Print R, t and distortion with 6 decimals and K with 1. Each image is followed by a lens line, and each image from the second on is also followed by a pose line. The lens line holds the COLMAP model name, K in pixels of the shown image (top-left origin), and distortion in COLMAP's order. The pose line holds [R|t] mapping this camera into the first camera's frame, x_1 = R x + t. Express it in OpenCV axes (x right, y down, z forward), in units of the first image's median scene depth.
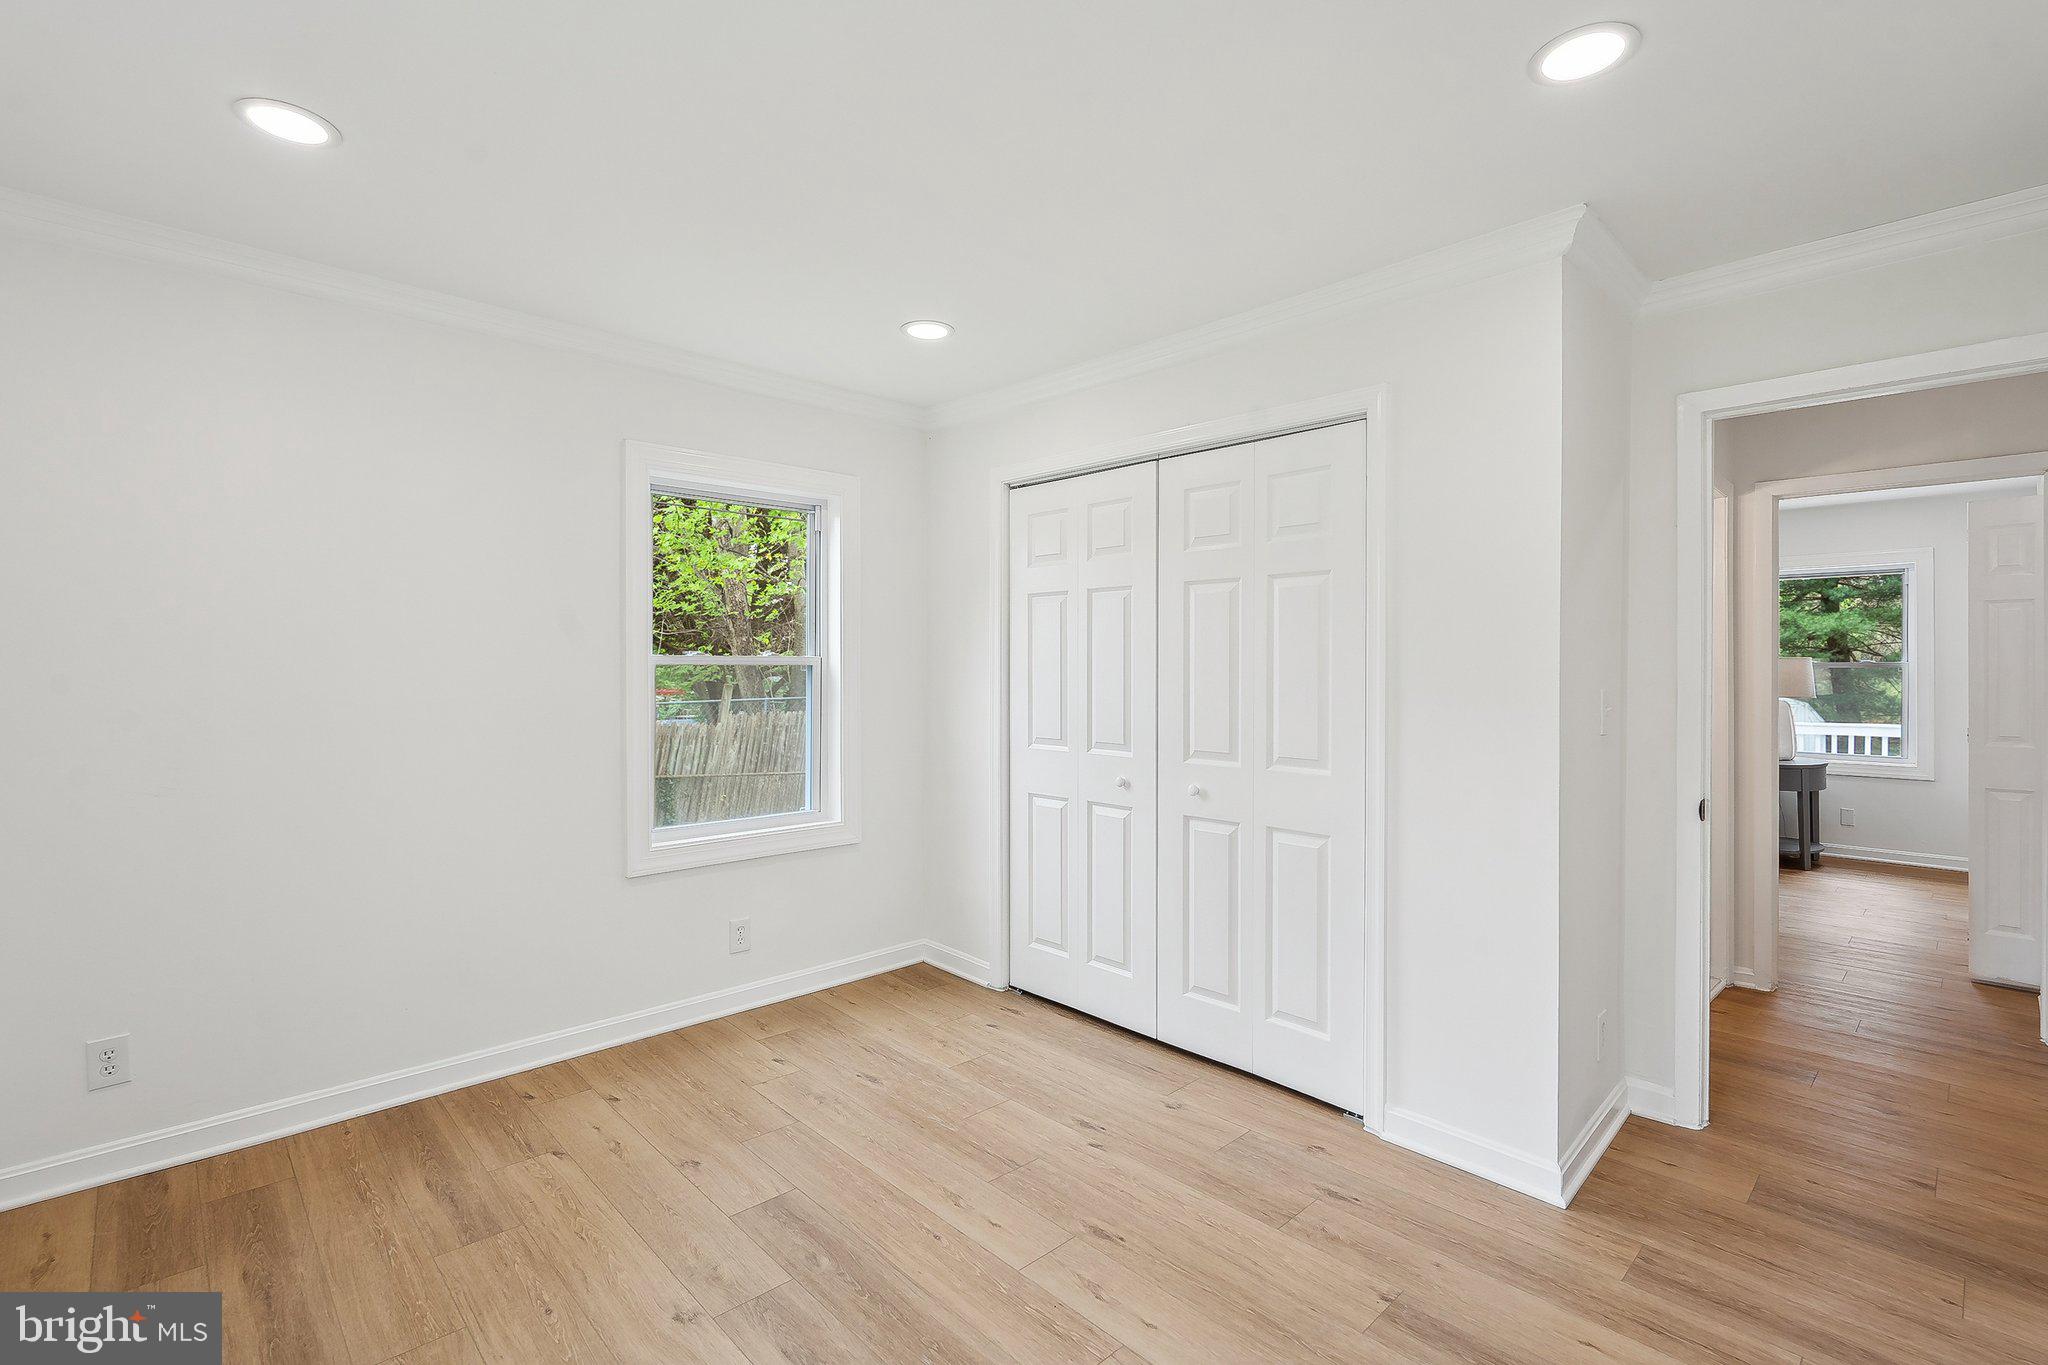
lens RADIAL K [[931.3, 0, 1022.5], [0, 931.3, 650.2], [0, 0, 1]] dist [-0.003935, -0.000605]
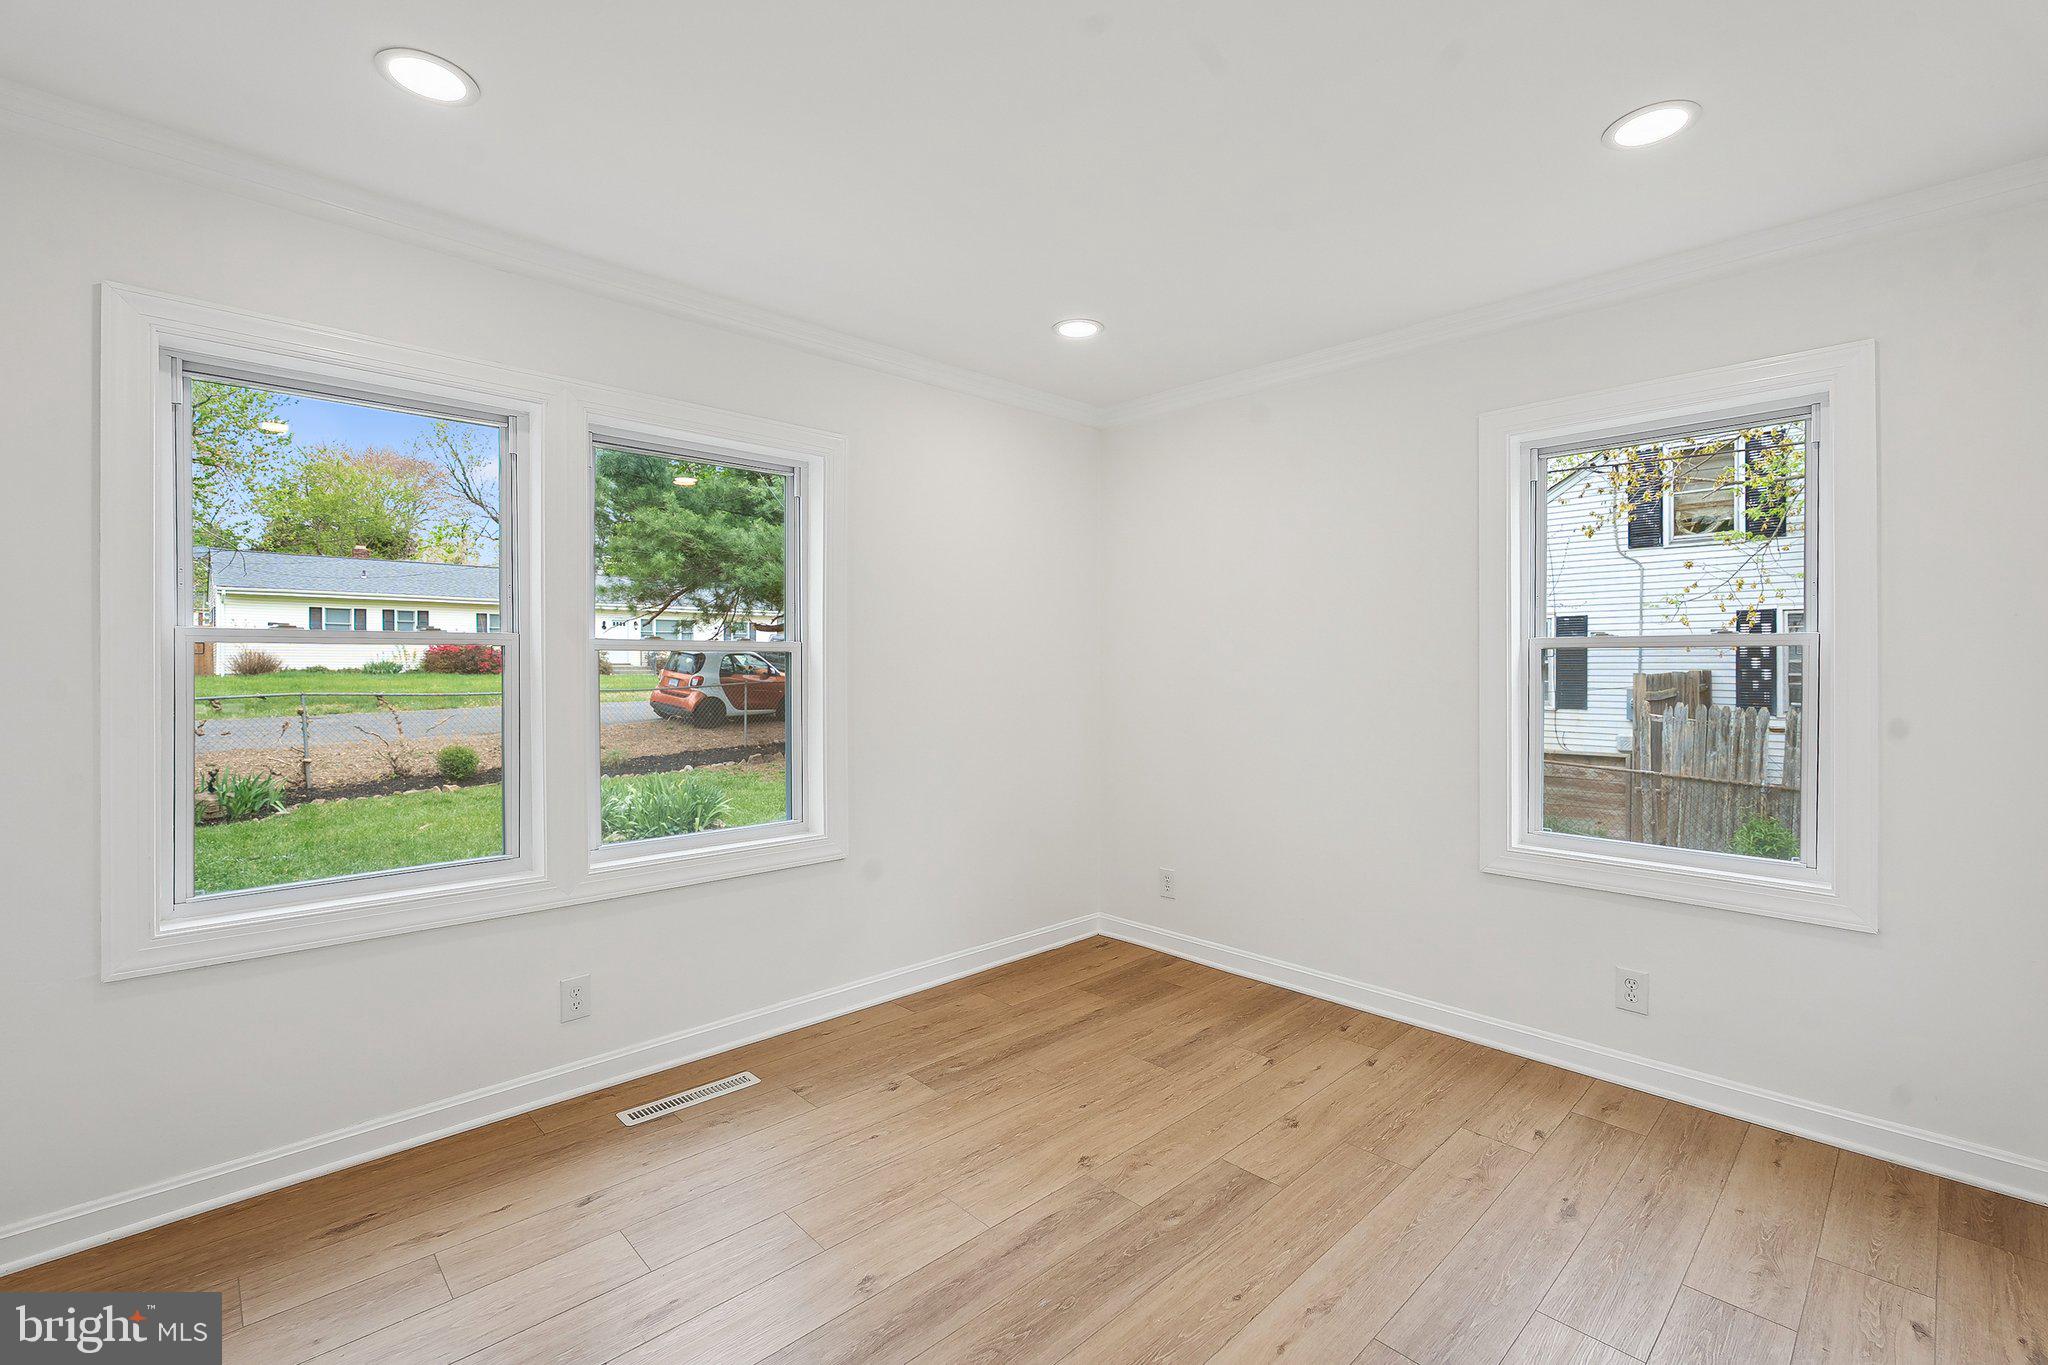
lens RADIAL K [[901.6, 0, 1030.6], [0, 901.6, 676.6], [0, 0, 1]] dist [-0.000306, -0.000339]
pose [[0.009484, 0.011732, -0.999886, 0.638444], [0.012239, 0.999855, 0.011848, 0.039586], [0.999880, -0.012350, 0.009339, 0.703934]]
